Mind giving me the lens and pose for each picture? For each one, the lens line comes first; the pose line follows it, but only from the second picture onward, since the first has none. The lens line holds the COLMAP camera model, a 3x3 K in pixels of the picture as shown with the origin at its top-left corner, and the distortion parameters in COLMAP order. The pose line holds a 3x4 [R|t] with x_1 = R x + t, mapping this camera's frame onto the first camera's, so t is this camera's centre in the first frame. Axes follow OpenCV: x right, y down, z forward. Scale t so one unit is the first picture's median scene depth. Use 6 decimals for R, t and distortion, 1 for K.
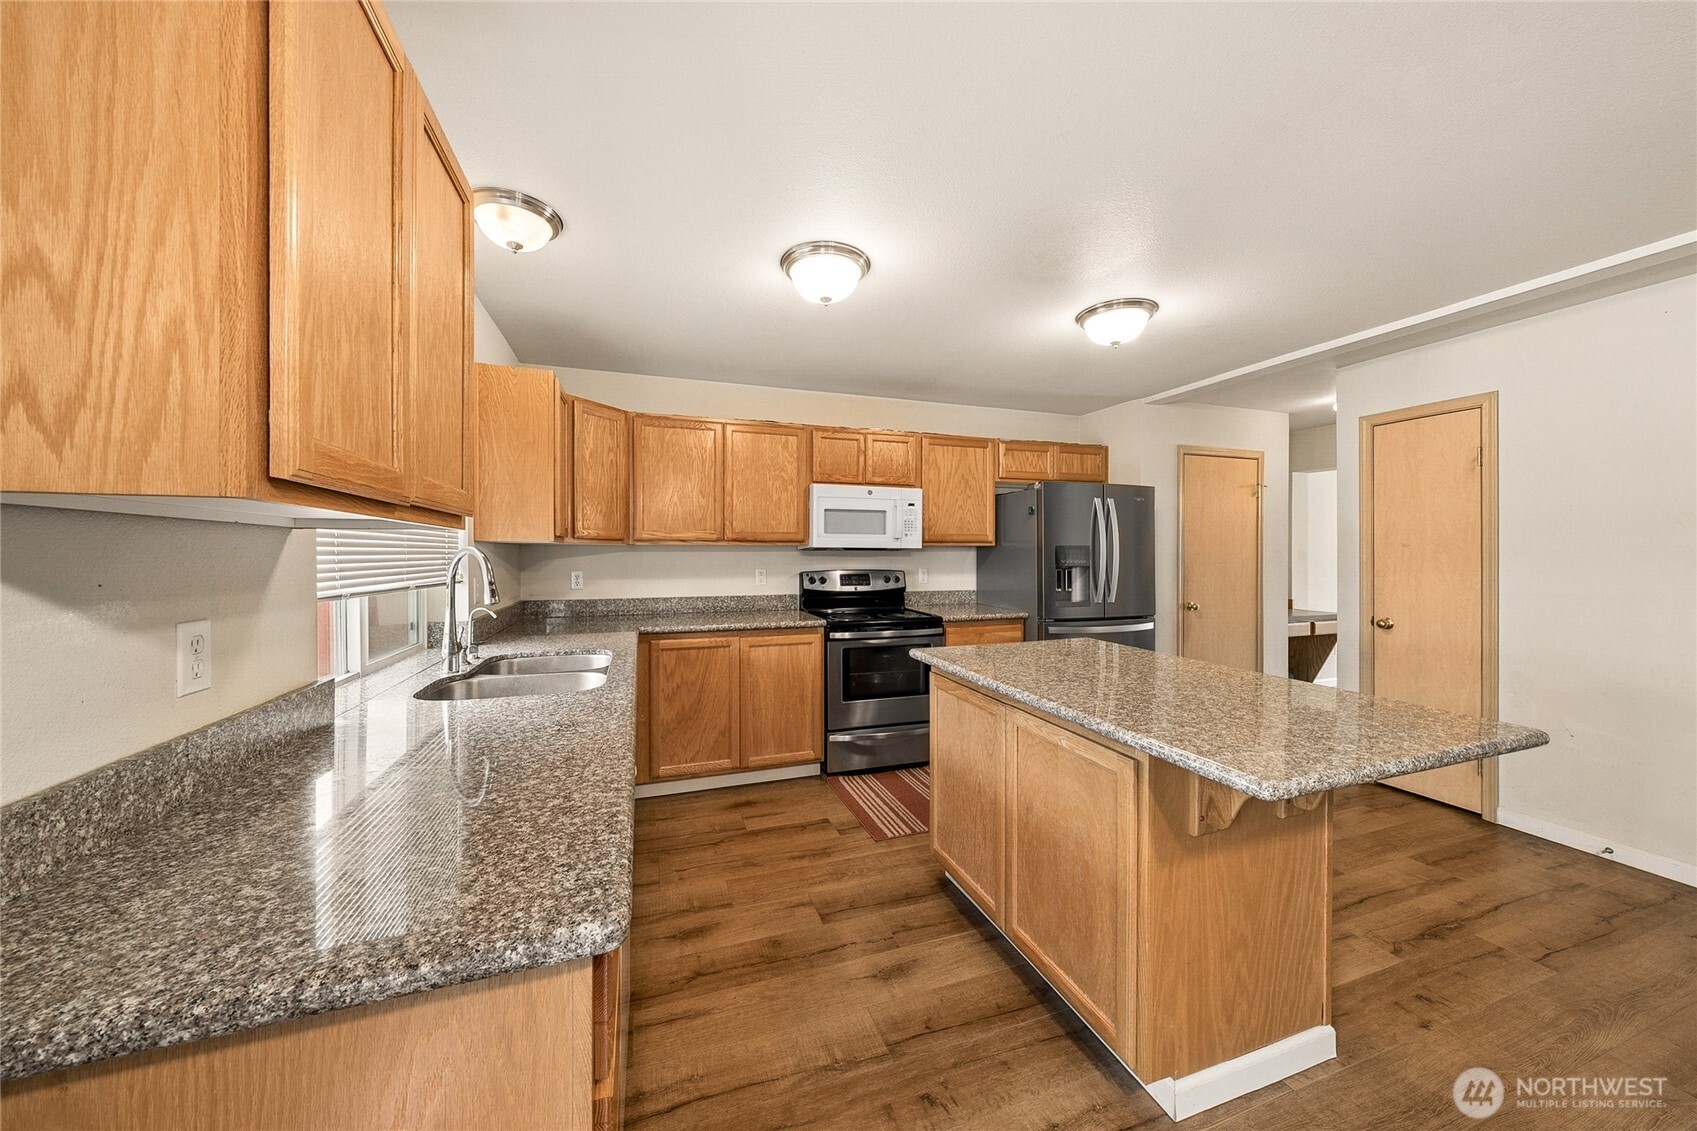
lens RADIAL K [[587.7, 0, 849.5], [0, 587.7, 546.1], [0, 0, 1]] dist [0.009993, -0.000865]
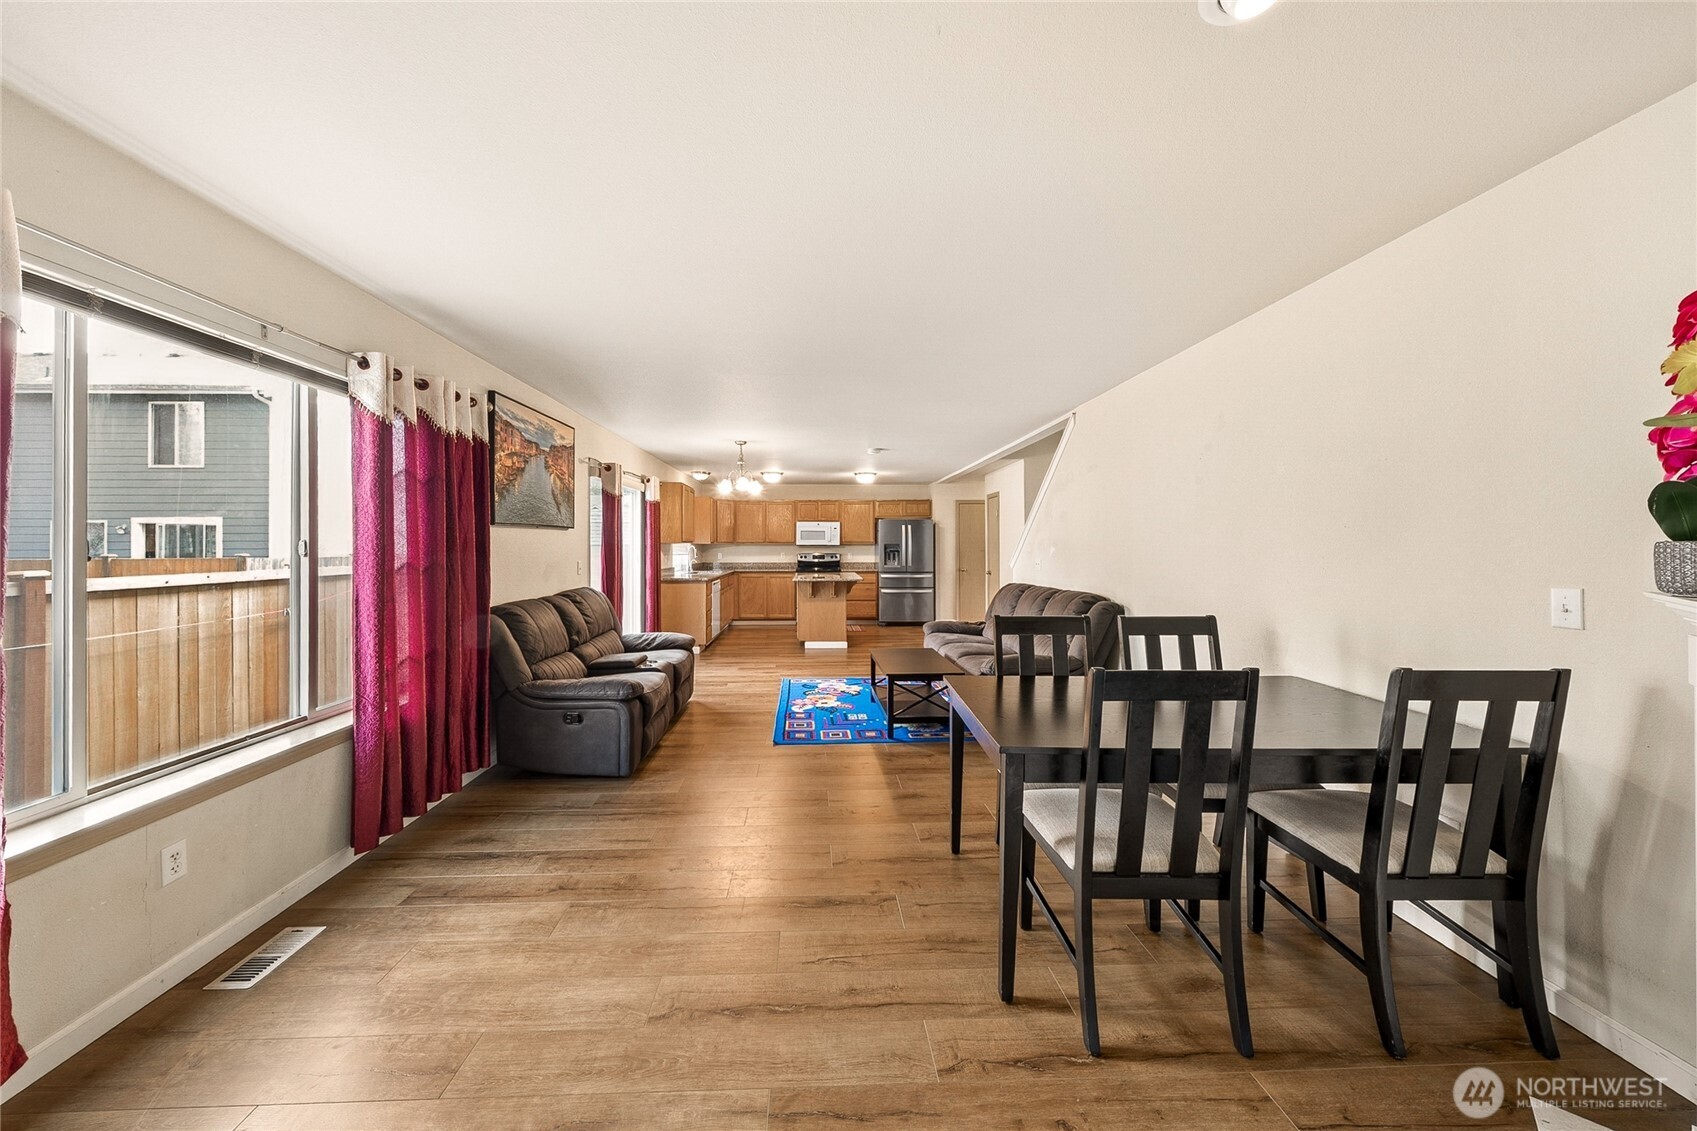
lens RADIAL K [[587.7, 0, 825.4], [0, 587.7, 540.1], [0, 0, 1]] dist [0.009993, -0.000865]
pose [[0.950876, -0.003182, -0.309554, 0.920098], [0.003929, 0.999991, 0.001792, -0.024431], [0.309546, -0.002920, 0.950880, -1.585562]]
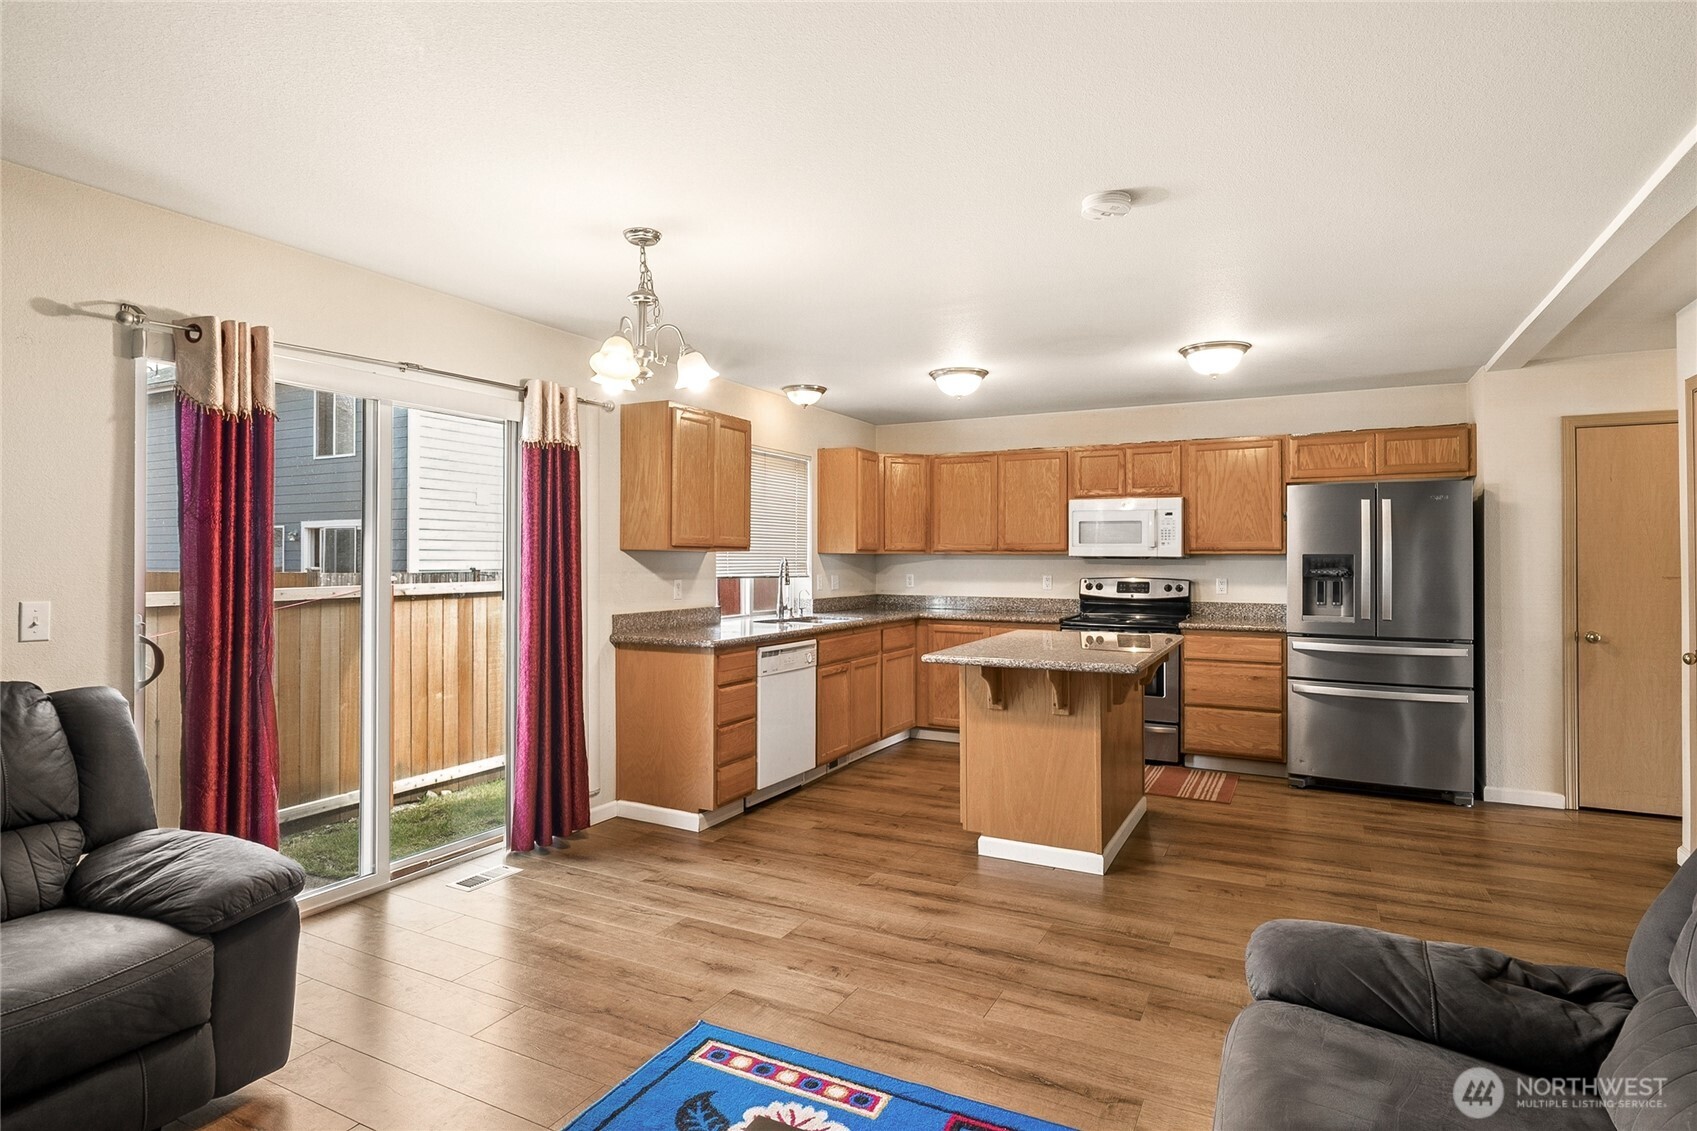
lens RADIAL K [[902.5, 0, 820.2], [0, 902.5, 547.7], [0, 0, 1]] dist [-0.023544, 0.002347]
pose [[0.665370, -0.005398, -0.746494, 0.904159], [0.004321, 0.999985, -0.003379, -0.010448], [0.746501, -0.000977, 0.665383, -0.505659]]
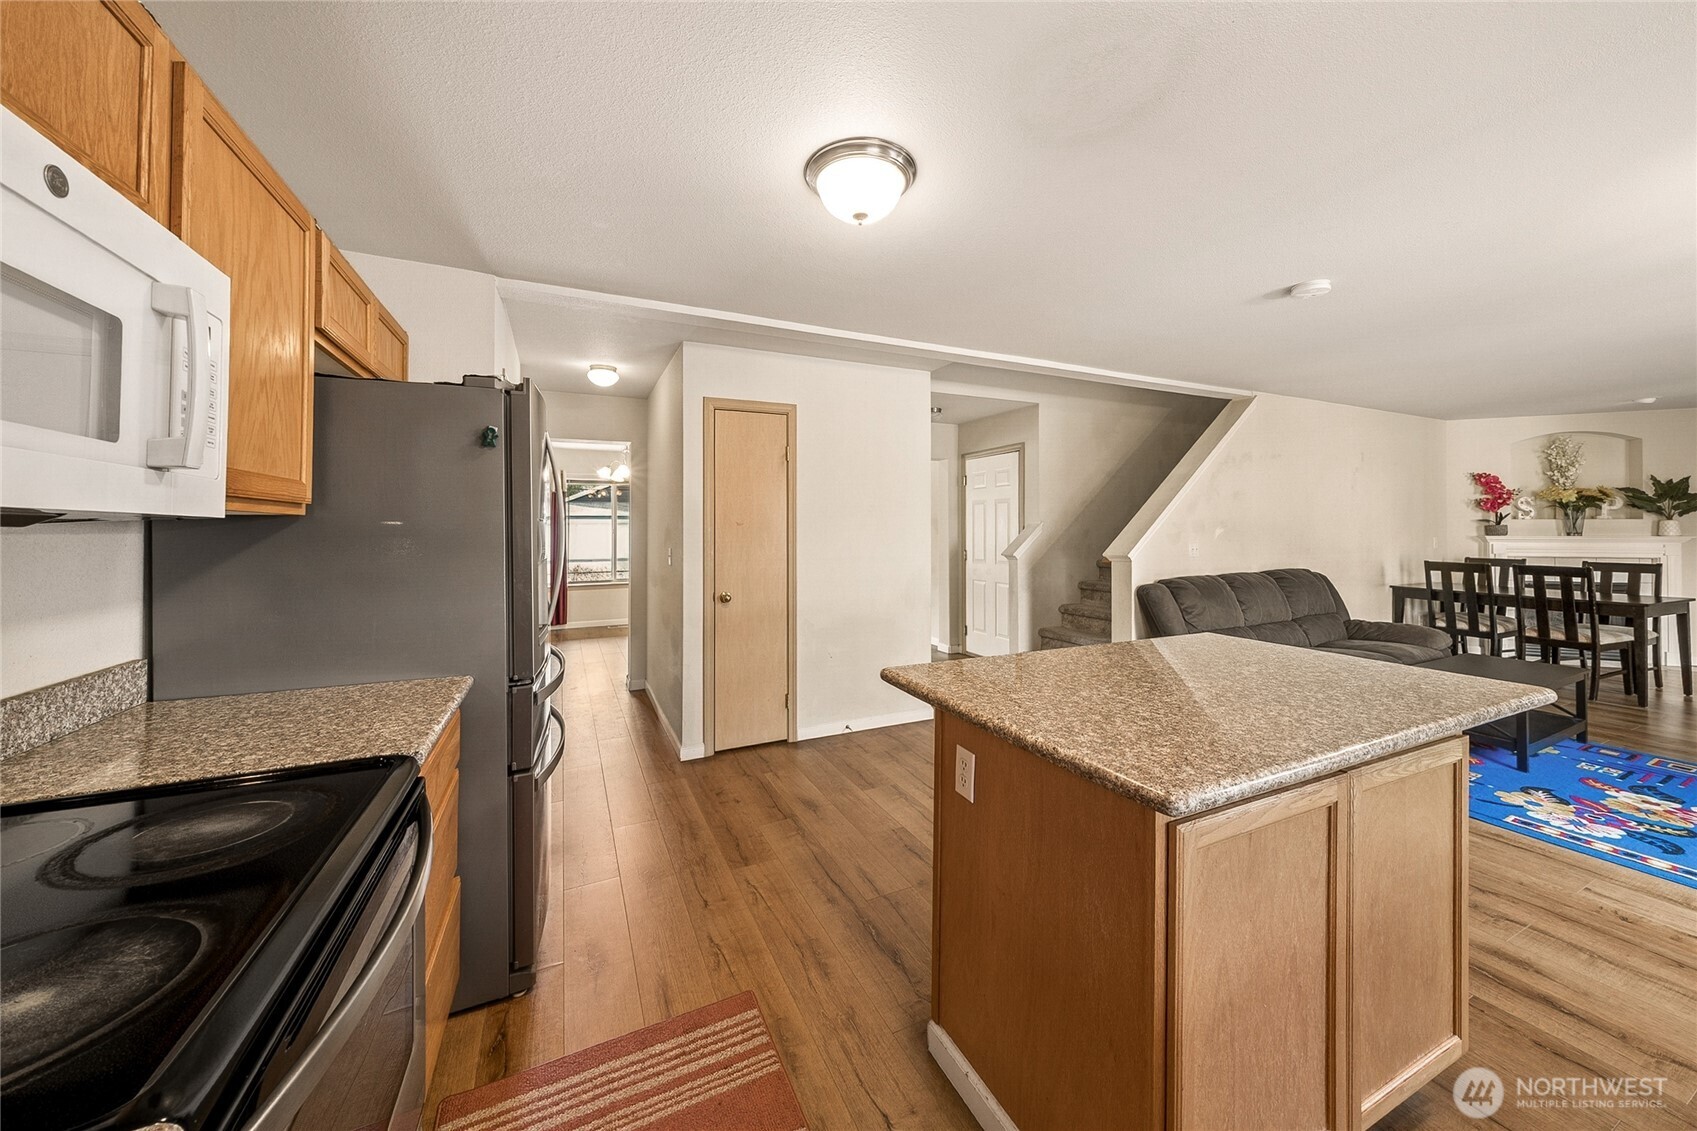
lens RADIAL K [[587.7, 0, 857.6], [0, 587.7, 531.6], [0, 0, 1]] dist [0.009993, -0.000865]
pose [[-0.111744, -0.002741, 0.993733, -0.151577], [-0.007473, 0.999970, 0.001917, 0.006841], [-0.993709, -0.007211, -0.111761, 0.801849]]
